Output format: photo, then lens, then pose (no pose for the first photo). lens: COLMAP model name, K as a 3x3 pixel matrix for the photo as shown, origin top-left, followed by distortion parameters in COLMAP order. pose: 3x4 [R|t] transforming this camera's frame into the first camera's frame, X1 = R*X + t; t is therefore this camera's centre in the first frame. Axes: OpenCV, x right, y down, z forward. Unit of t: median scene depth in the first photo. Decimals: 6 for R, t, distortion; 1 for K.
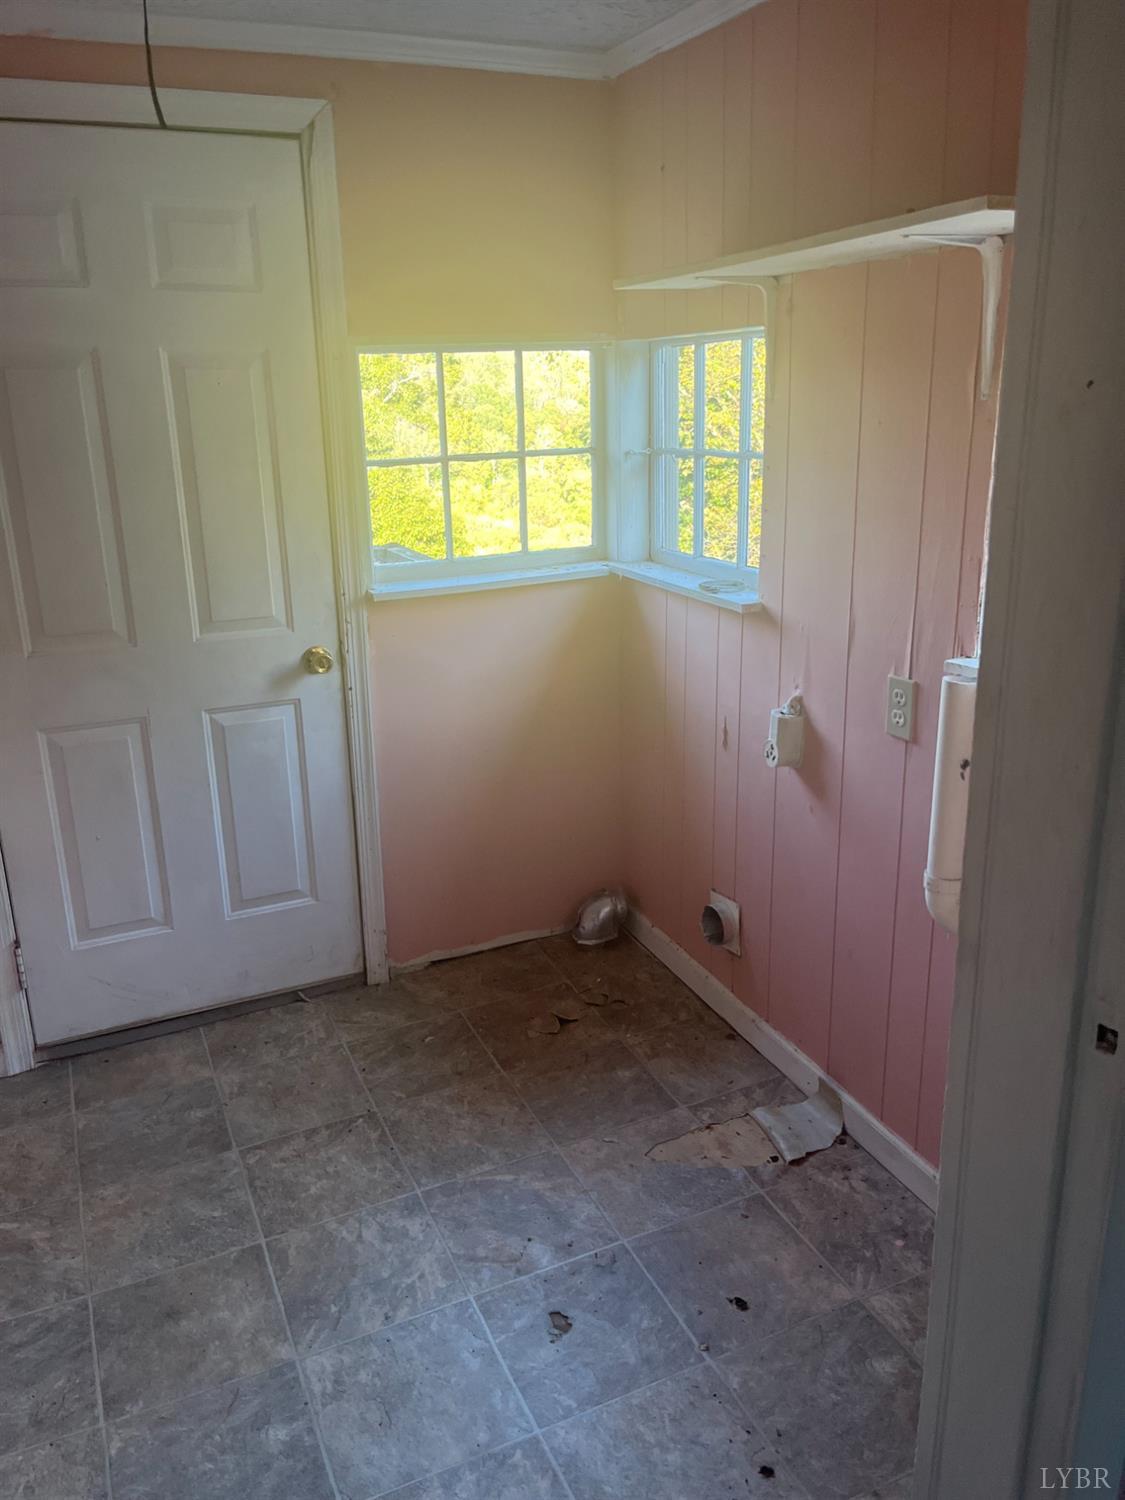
lens RADIAL K [[1138.4, 0, 574.6], [0, 1138.4, 746.3], [0, 0, 1]] dist [0.050532, -0.071021]
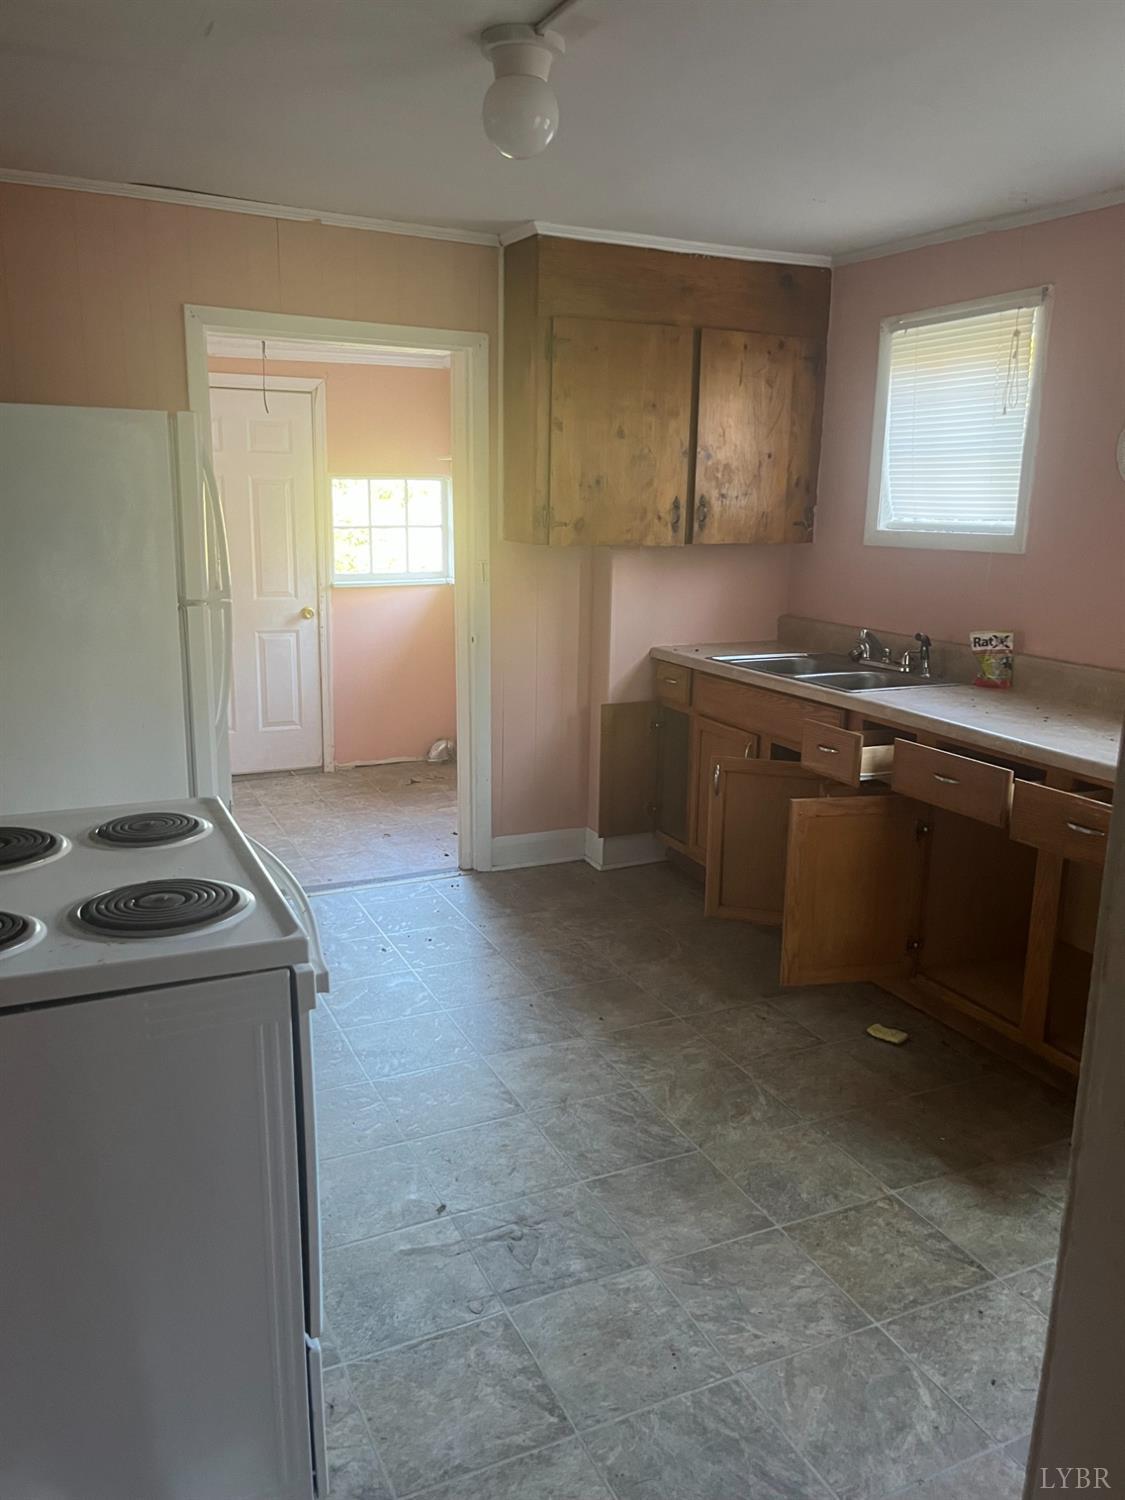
lens RADIAL K [[1138.4, 0, 553.2], [0, 1138.4, 744.4], [0, 0, 1]] dist [0.050532, -0.071021]
pose [[0.999560, 0.029296, -0.004701, 0.286158], [-0.029589, 0.995957, -0.084815, 0.374169], [0.002197, 0.084916, 0.996386, -1.259187]]
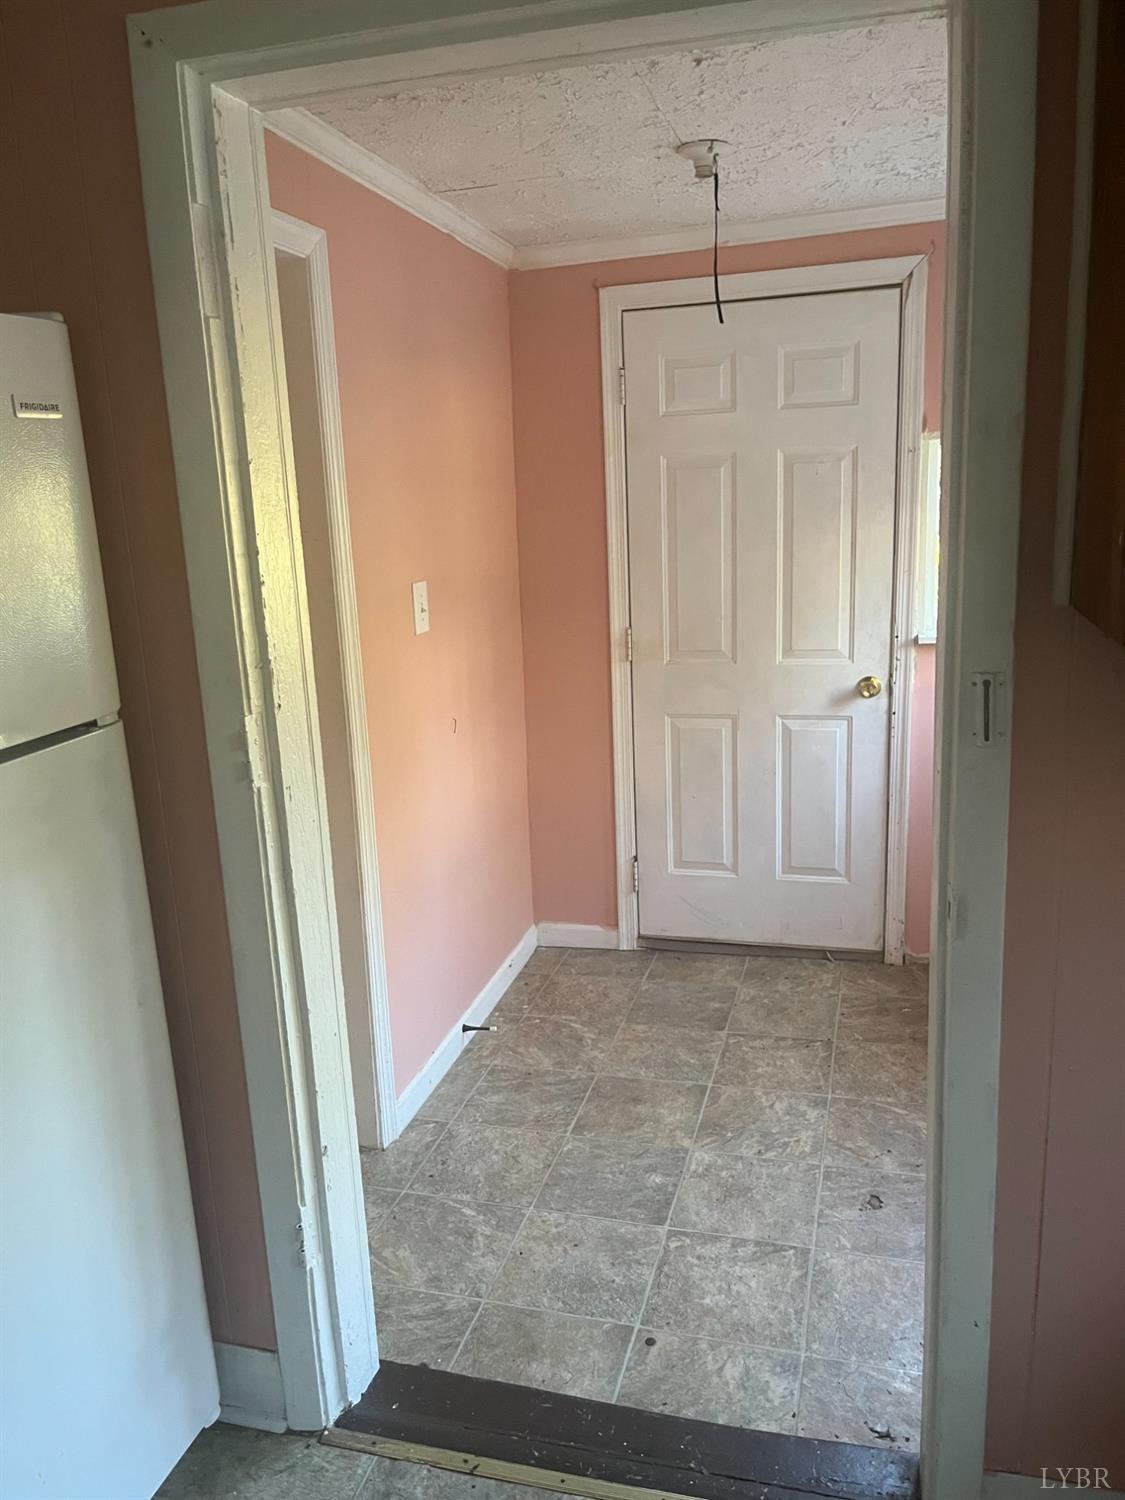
lens RADIAL K [[1138.4, 0, 566.4], [0, 1138.4, 750.5], [0, 0, 1]] dist [0.050532, -0.071021]
pose [[0.757437, 0.127388, -0.640360, 0.354347], [-0.161168, 0.986911, 0.005693, 0.041755], [0.632704, 0.098894, 0.768053, -0.177356]]
